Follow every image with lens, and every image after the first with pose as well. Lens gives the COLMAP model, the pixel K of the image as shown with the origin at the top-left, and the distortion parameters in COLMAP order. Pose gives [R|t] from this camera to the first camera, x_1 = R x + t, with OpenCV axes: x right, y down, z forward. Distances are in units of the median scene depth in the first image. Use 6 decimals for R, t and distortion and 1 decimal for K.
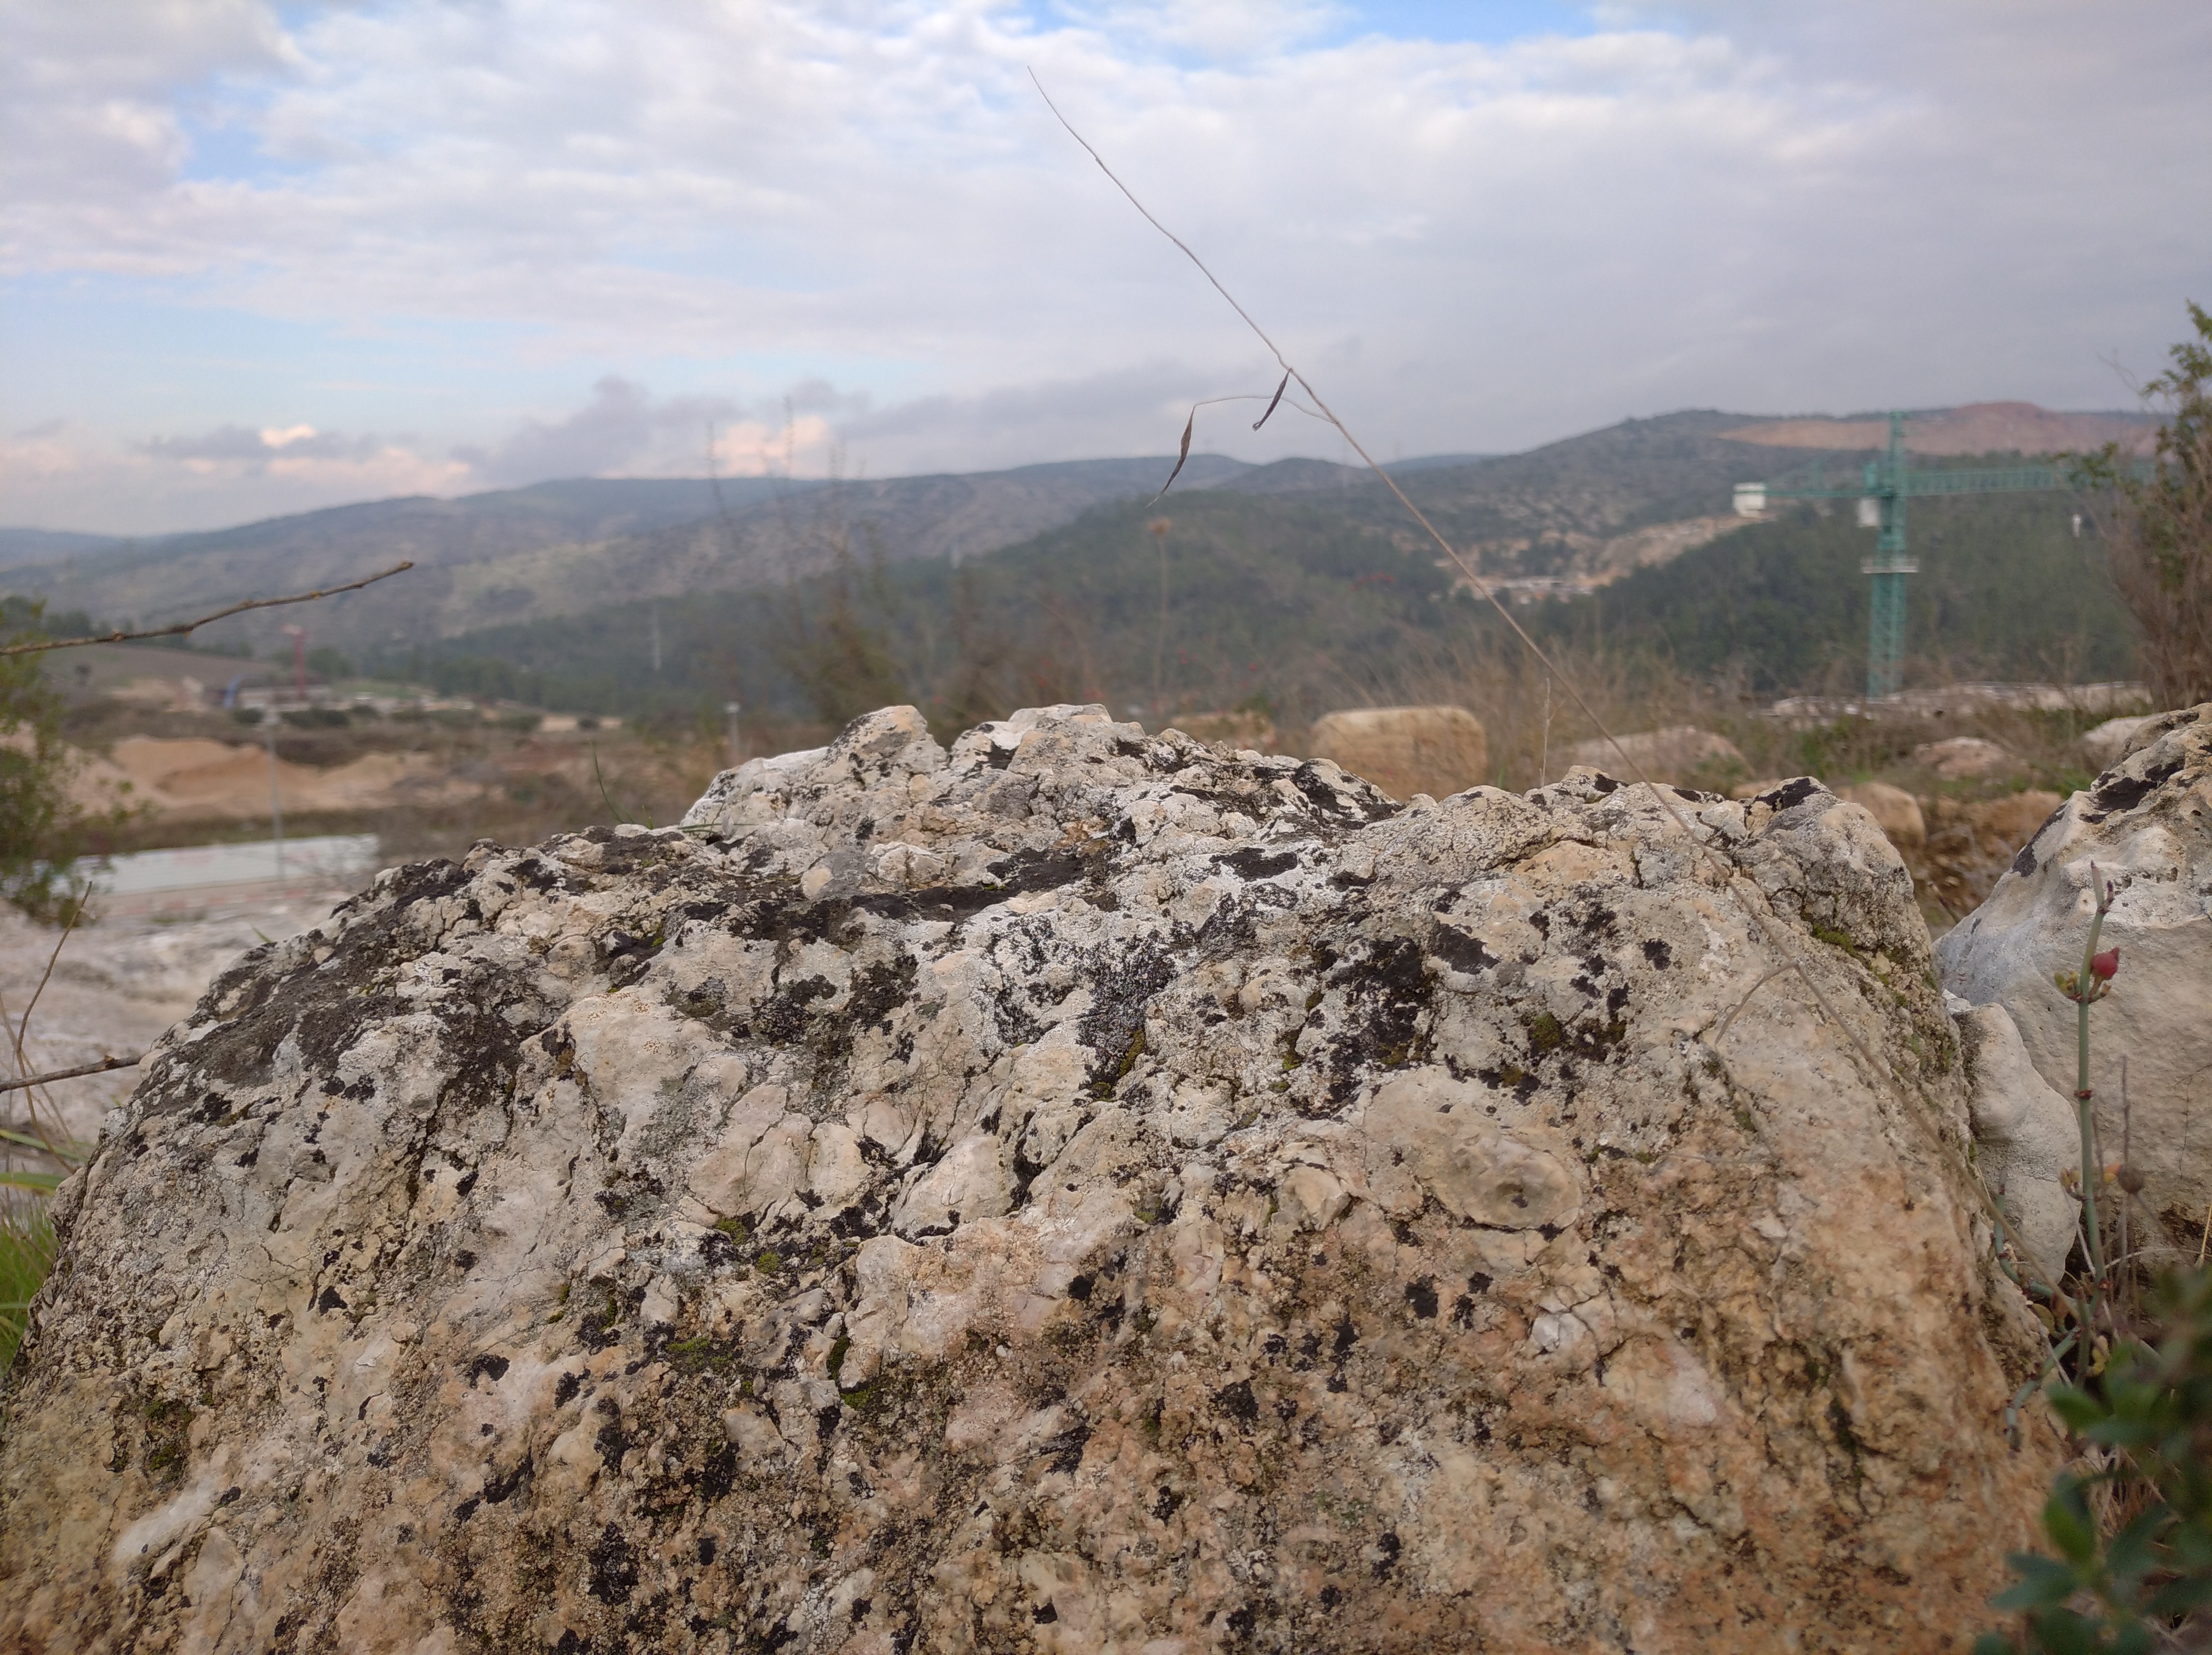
lens RADIAL K [[1799.1, 0, 1106.0], [0, 1799.1, 827.5], [0, 0, 1]] dist [0.089663, -0.147011]
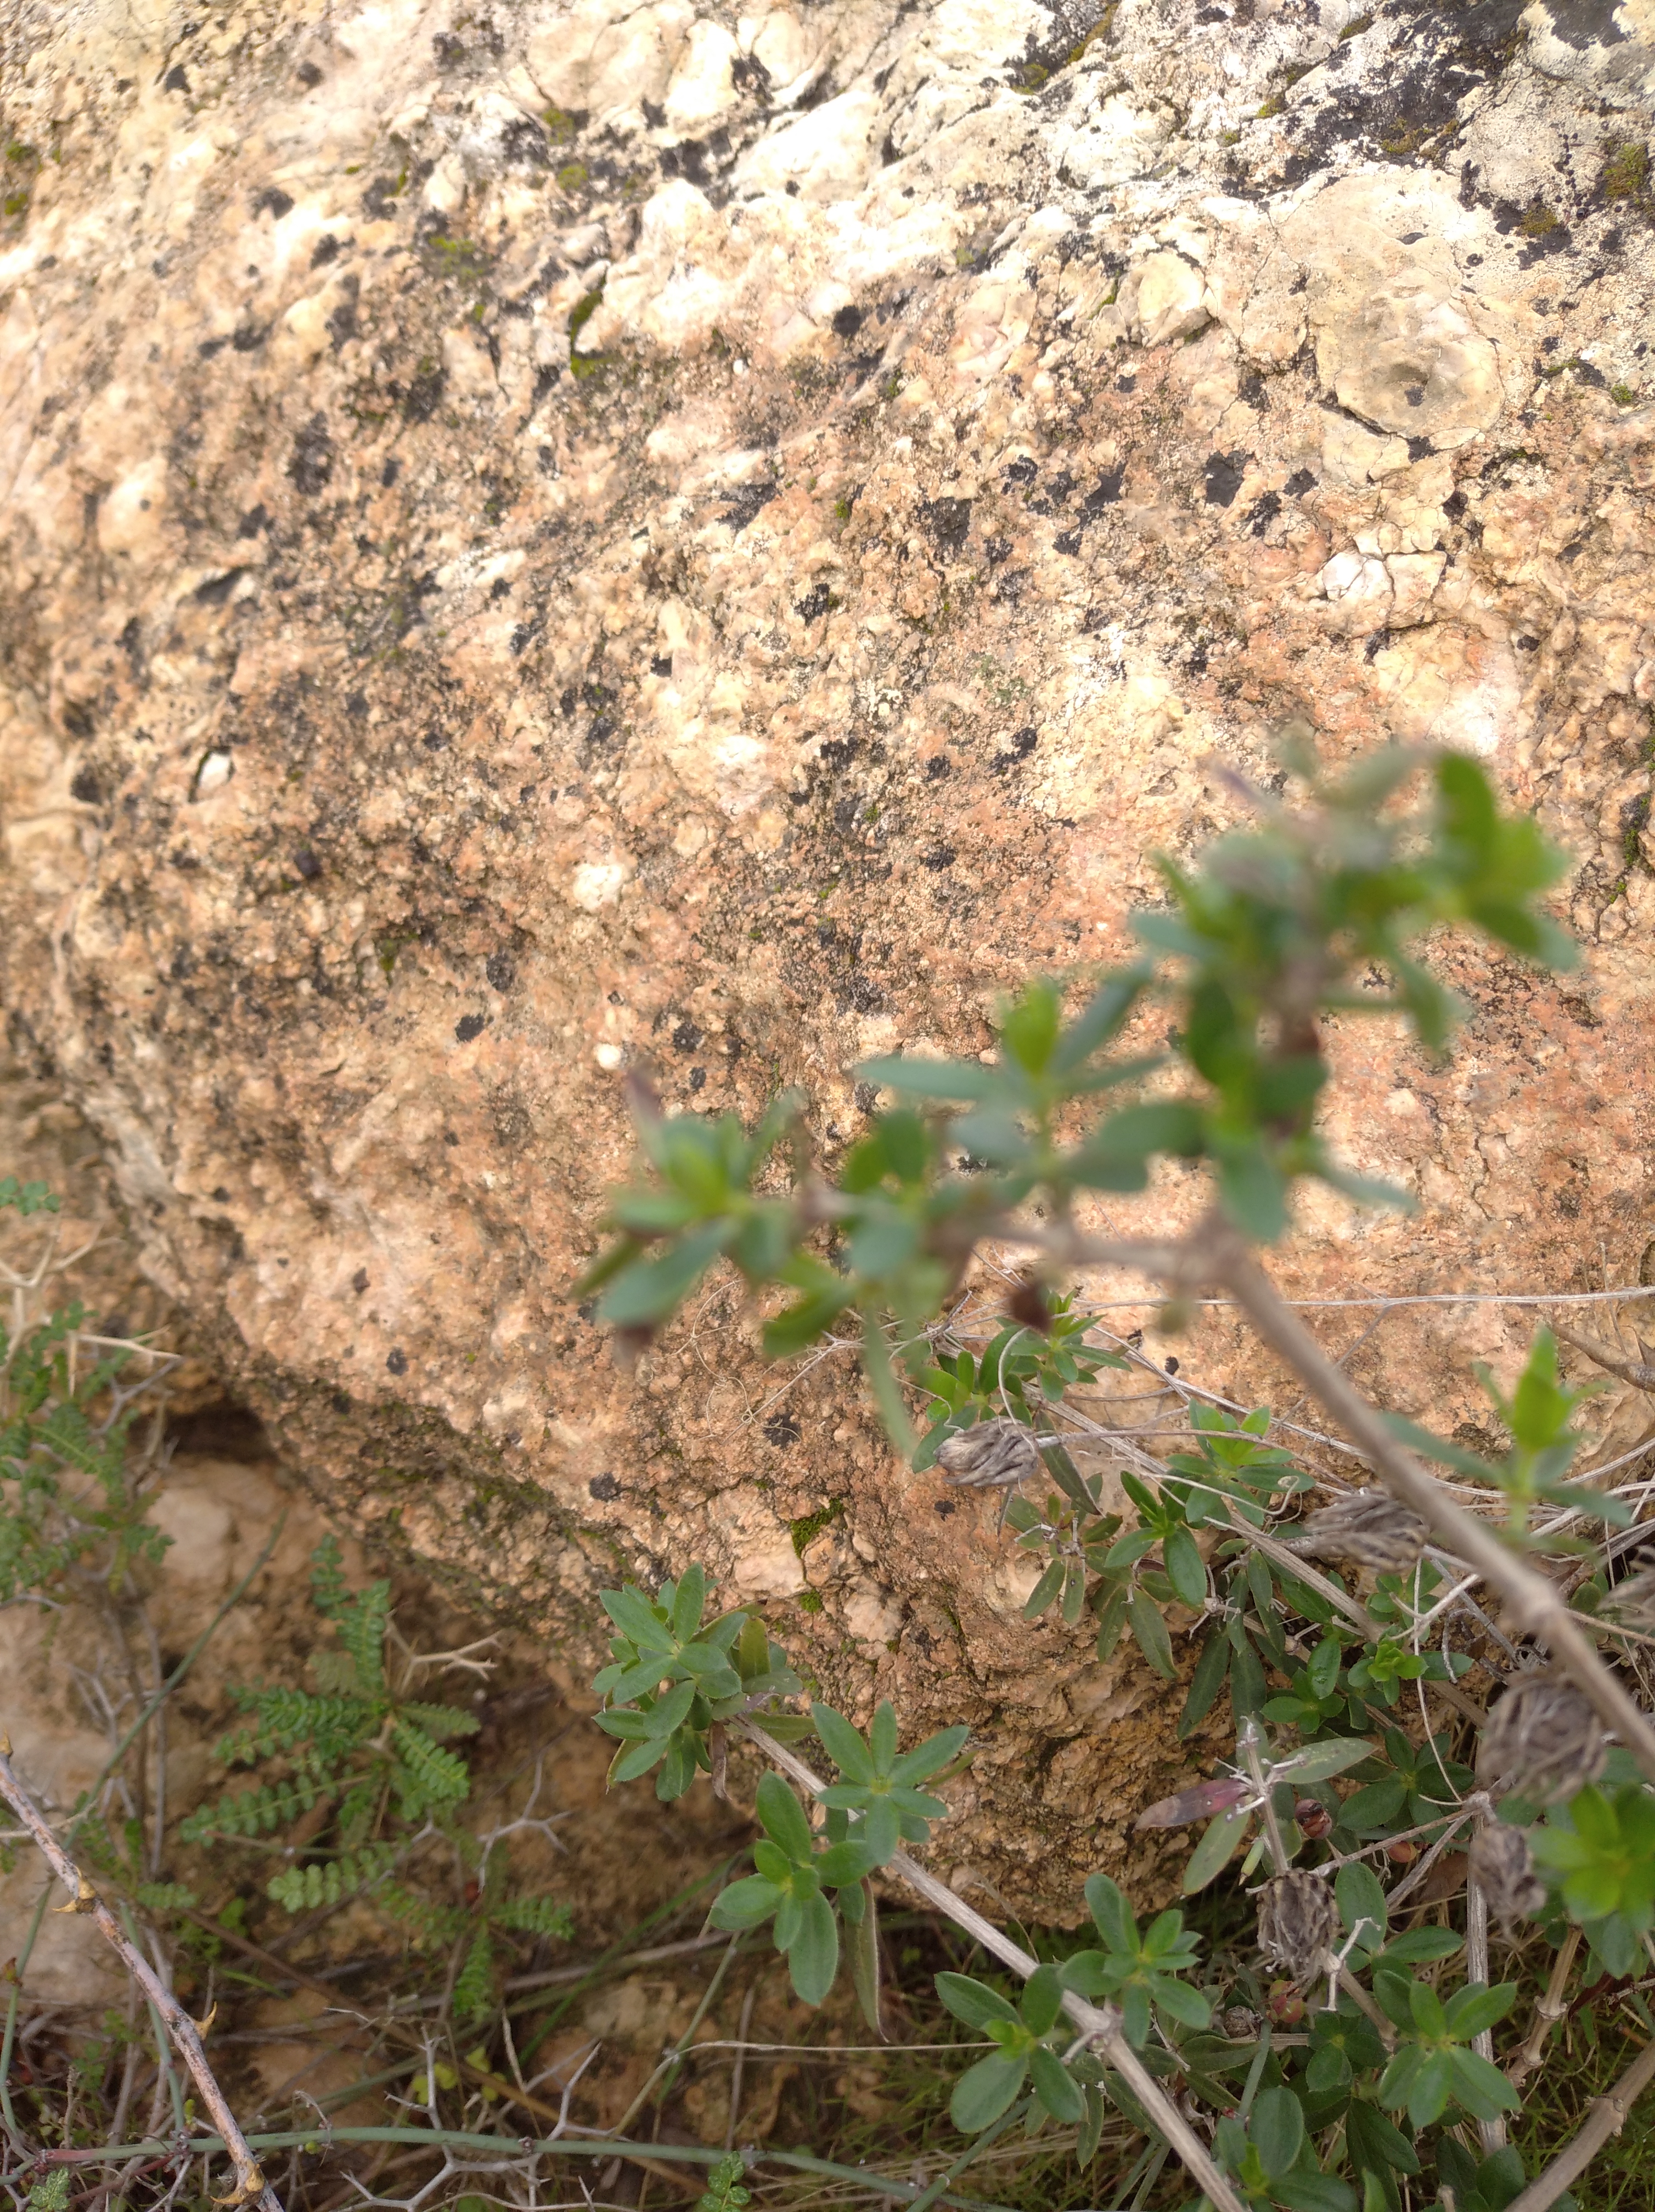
lens RADIAL K [[1863.2, 0, 827.5], [0, 1863.2, 1106.0], [0, 0, 1]] dist [-0.001669, -0.054153]
pose [[0.887985, 0.410879, -0.206546, 0.285675], [-0.202581, 0.752707, 0.626412, 0.008653], [0.412848, -0.514403, 0.751629, 0.221167]]
